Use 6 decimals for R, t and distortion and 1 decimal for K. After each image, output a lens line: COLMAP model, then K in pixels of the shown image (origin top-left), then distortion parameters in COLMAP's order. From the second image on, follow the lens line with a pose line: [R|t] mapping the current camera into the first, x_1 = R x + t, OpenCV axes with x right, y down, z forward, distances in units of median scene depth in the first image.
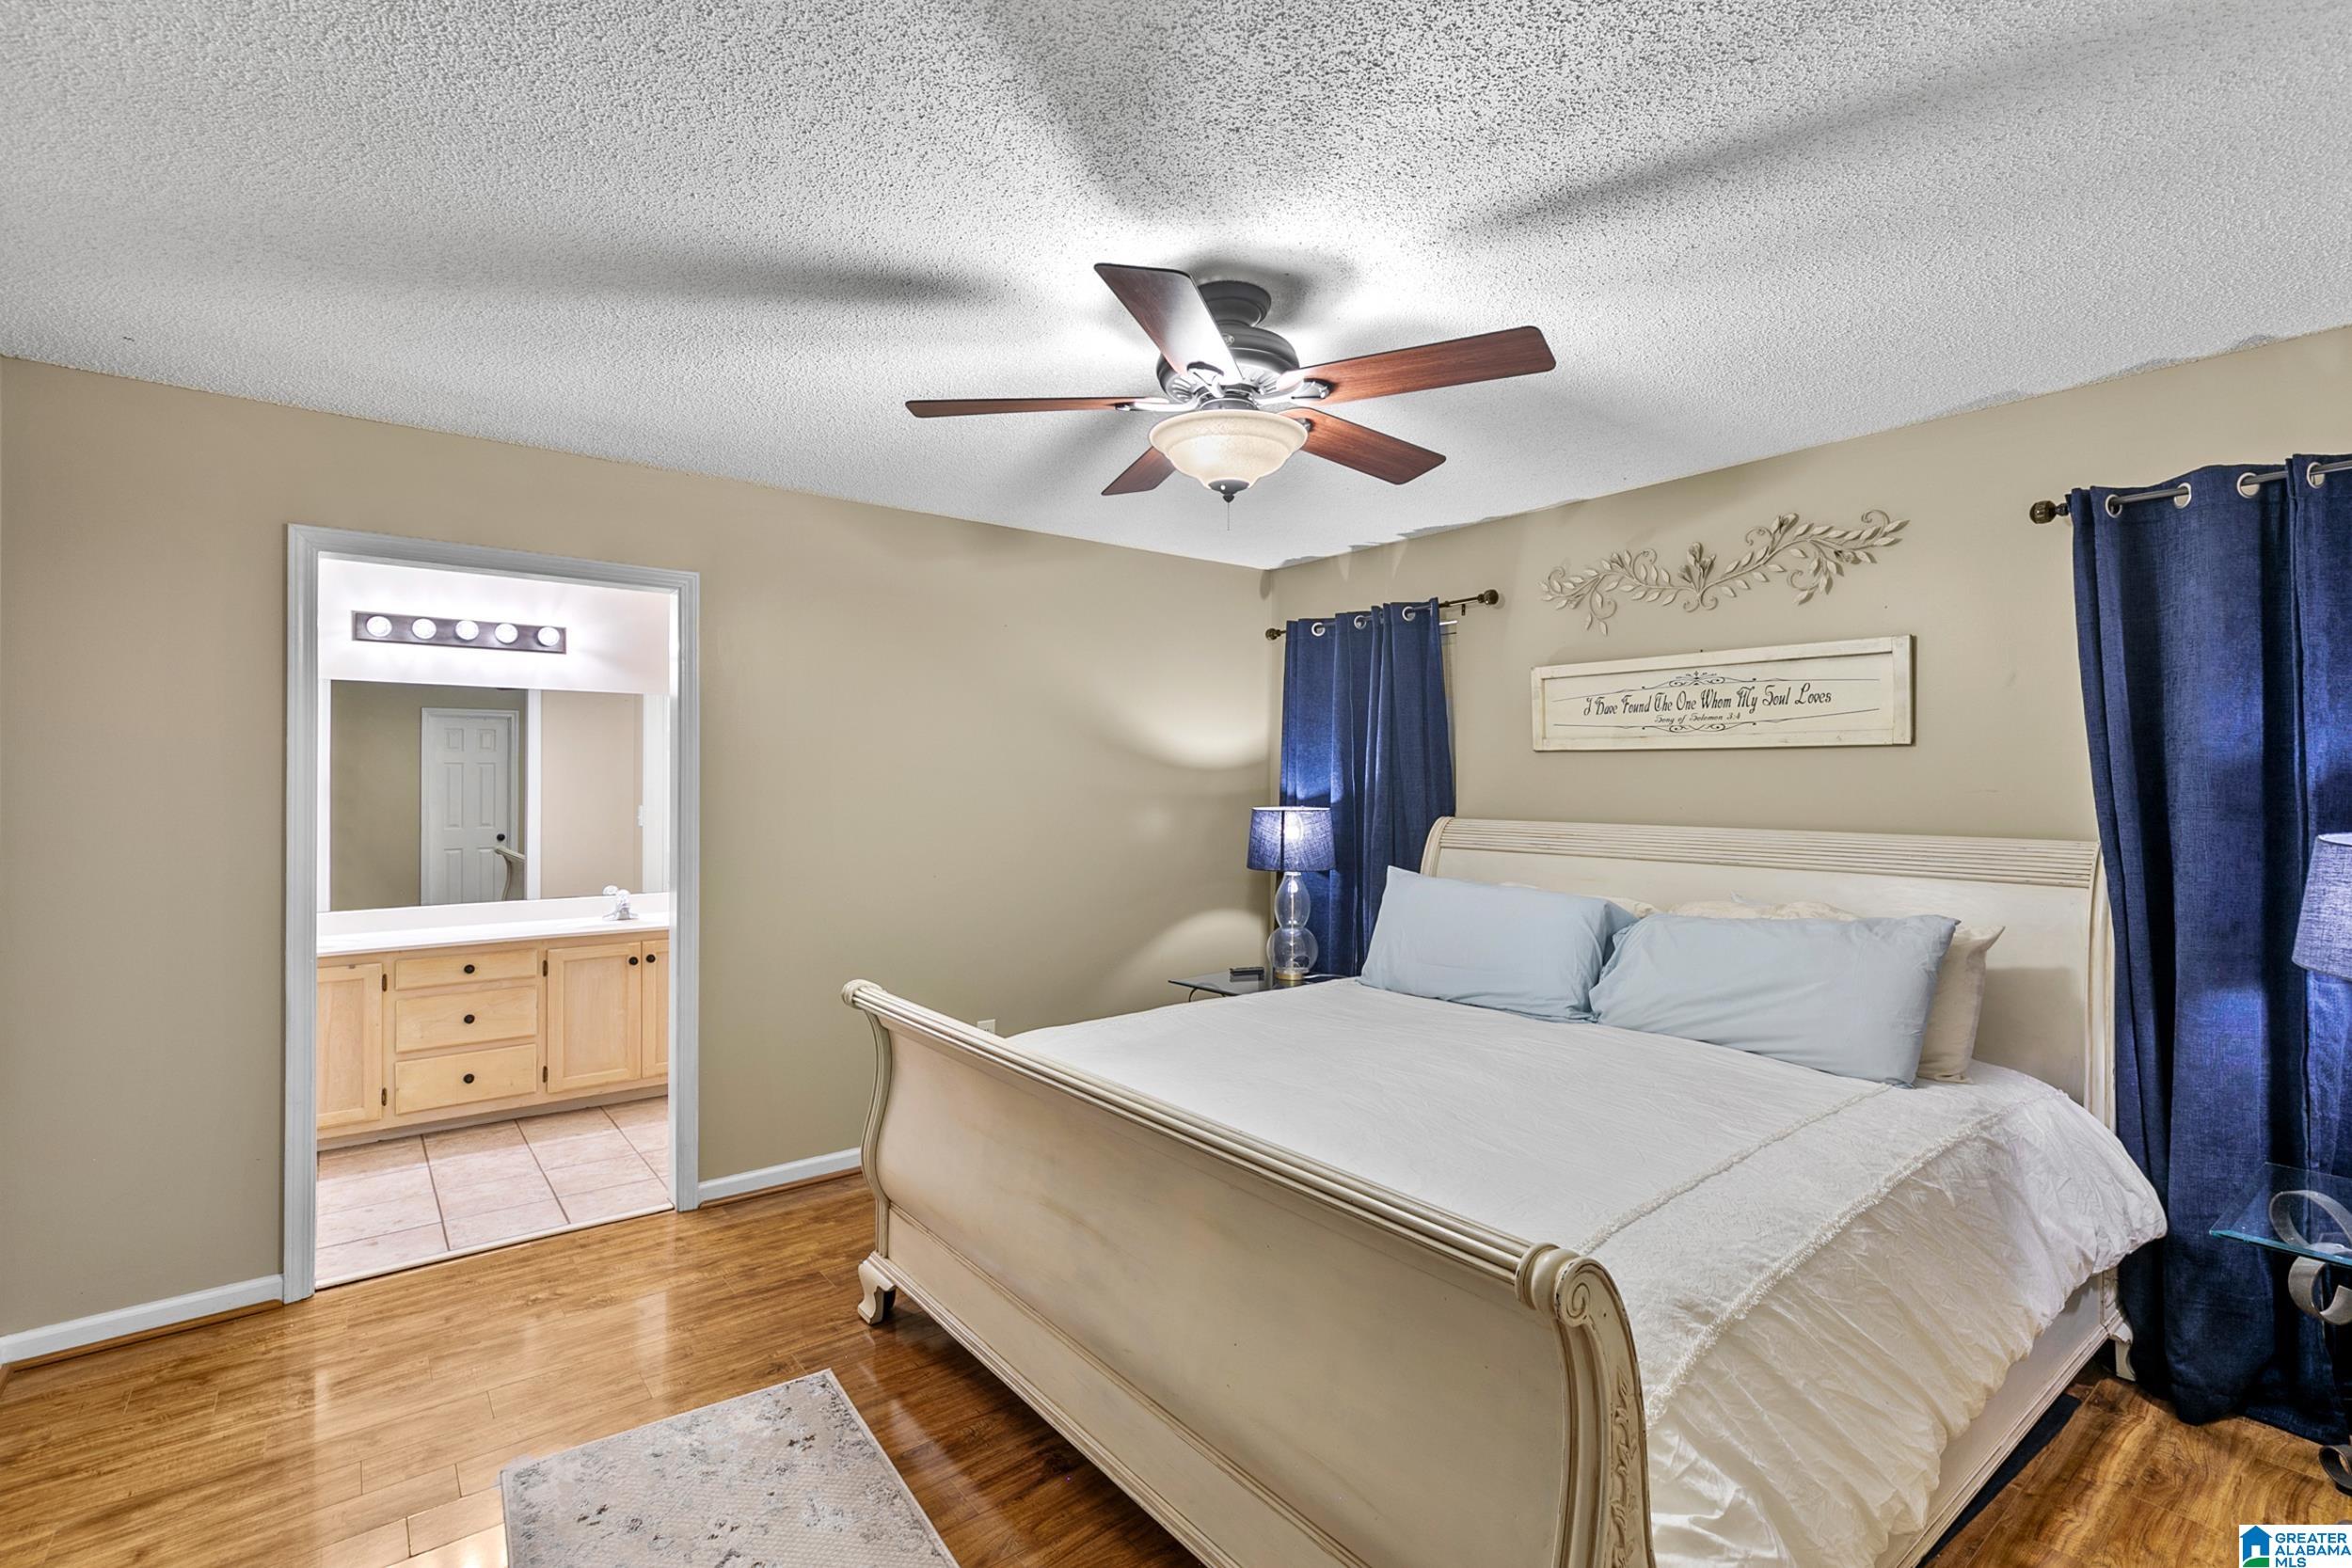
lens RADIAL K [[1058.1, 0, 1176.5], [0, 1058.1, 780.9], [0, 0, 1]] dist [0.013336, -0.000935]
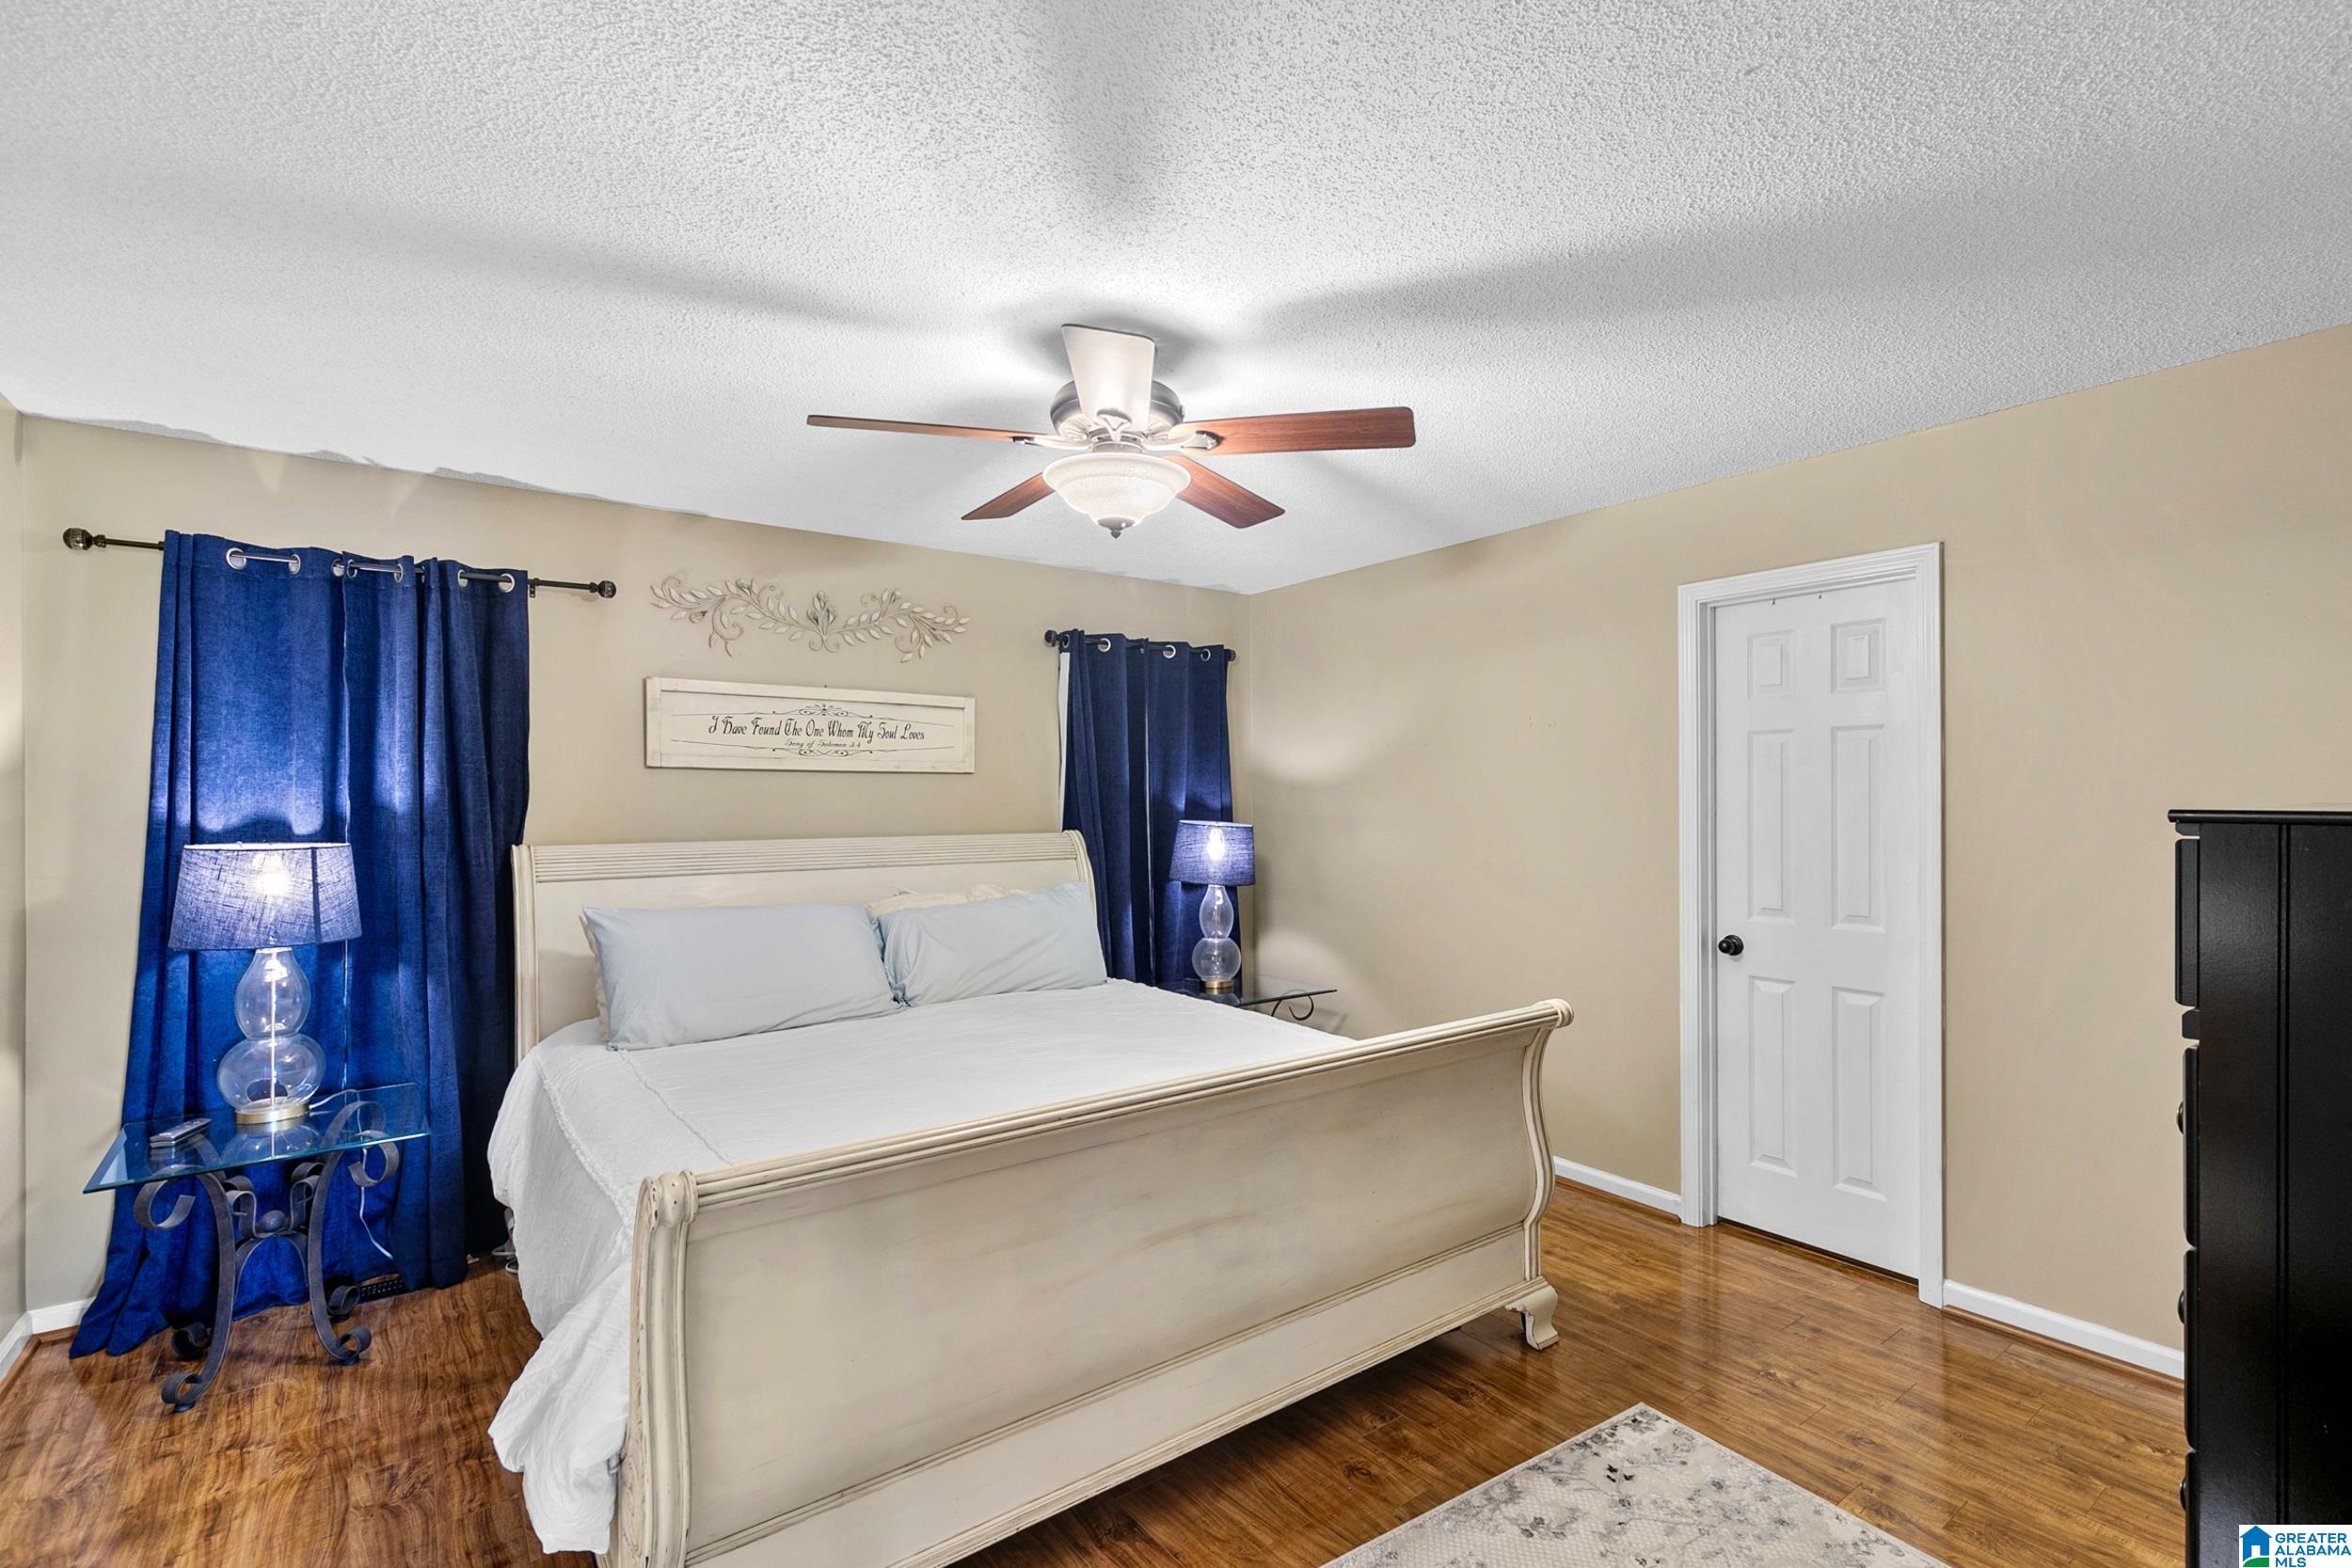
lens RADIAL K [[1058.1, 0, 1184.5], [0, 1058.1, 796.9], [0, 0, 1]] dist [0.013336, -0.000935]
pose [[0.028452, 0.000685, 0.999595, -0.640288], [0.006351, 0.999979, -0.000866, 0.001707], [-0.999575, 0.006374, 0.028447, 0.565394]]
